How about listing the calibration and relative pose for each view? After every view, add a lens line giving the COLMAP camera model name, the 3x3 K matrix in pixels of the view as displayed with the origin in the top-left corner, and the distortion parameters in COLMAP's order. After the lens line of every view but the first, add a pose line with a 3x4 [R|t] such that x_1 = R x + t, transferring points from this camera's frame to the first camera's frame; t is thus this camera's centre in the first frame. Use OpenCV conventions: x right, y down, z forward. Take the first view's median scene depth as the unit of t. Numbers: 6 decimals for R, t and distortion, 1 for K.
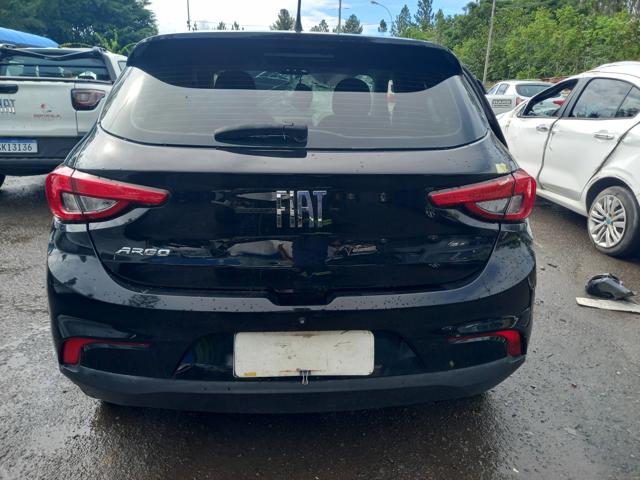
lens RADIAL K [[475.3, 0, 318.6], [0, 475.3, 239.2], [0, 0, 1]] dist [0.056606, -0.044223]
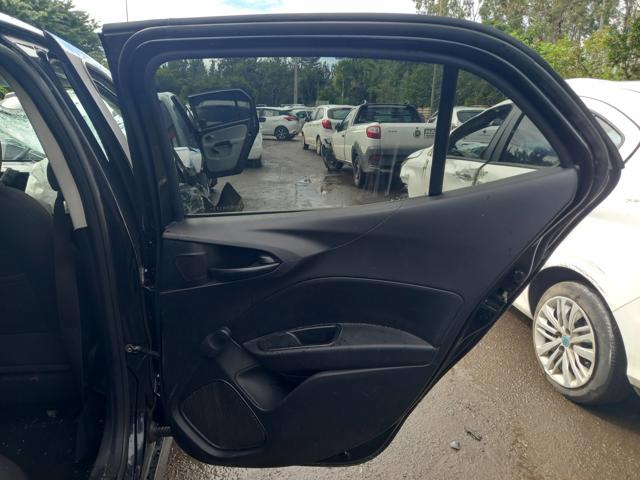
lens RADIAL K [[475.3, 0, 318.3], [0, 475.3, 241.4], [0, 0, 1]] dist [0.056606, -0.044223]
pose [[0.997003, -0.017748, 0.075296, 0.252171], [0.021044, 0.998844, -0.043211, -0.138338], [-0.074442, 0.044666, 0.996225, 0.421973]]
